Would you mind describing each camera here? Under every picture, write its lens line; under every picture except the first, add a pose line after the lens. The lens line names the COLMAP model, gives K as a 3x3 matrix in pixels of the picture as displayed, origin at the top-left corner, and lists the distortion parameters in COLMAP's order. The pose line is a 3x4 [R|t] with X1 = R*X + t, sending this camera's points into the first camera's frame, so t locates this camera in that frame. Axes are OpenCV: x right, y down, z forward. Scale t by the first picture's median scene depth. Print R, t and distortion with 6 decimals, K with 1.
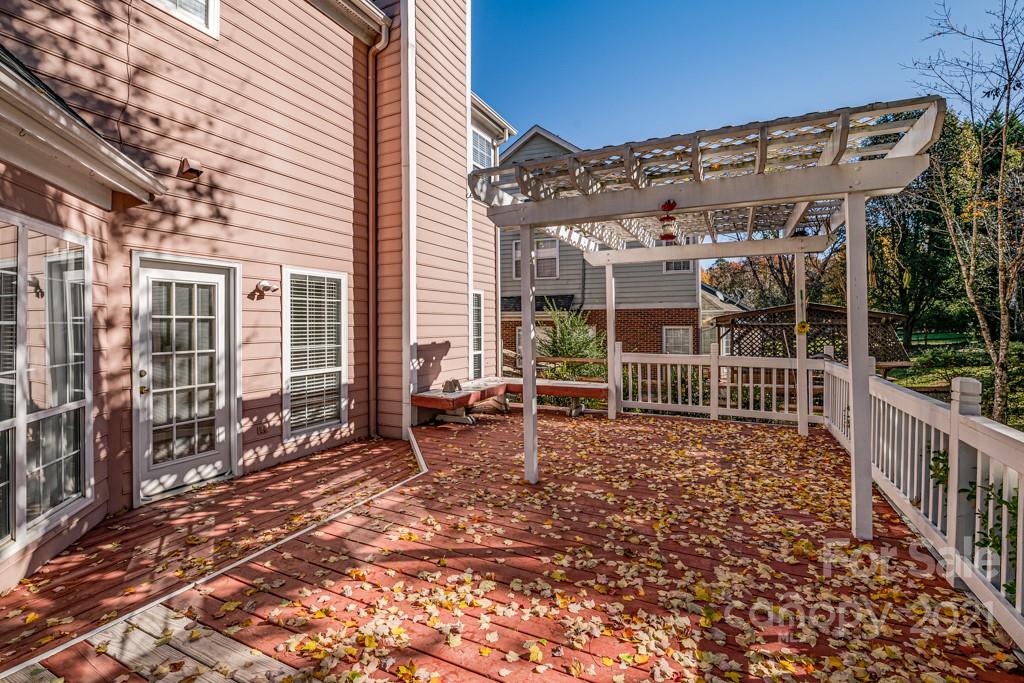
lens RADIAL K [[437.3, 0, 510.5], [0, 437.3, 323.4], [0, 0, 1]] dist [-0.004725, -0.000909]
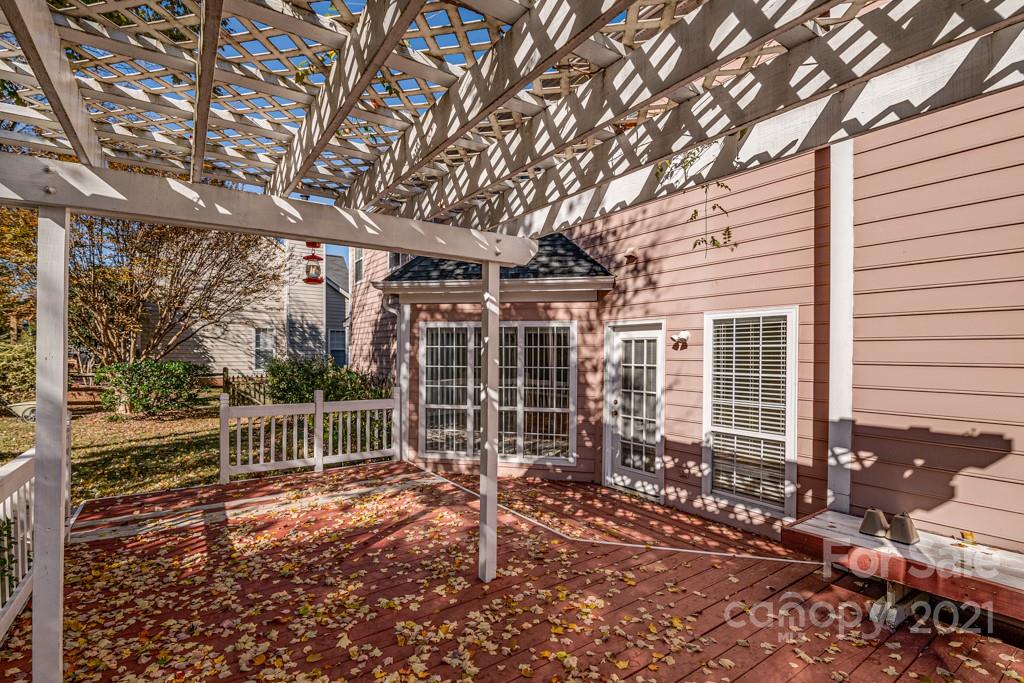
lens RADIAL K [[471.2, 0, 487.2], [0, 471.2, 357.7], [0, 0, 1]] dist [0.002984, 0.000202]
pose [[-0.494951, 0.006871, -0.868893, 0.667416], [-0.005142, 0.999928, 0.010836, -0.045764], [0.868905, 0.009831, -0.494881, 1.185361]]
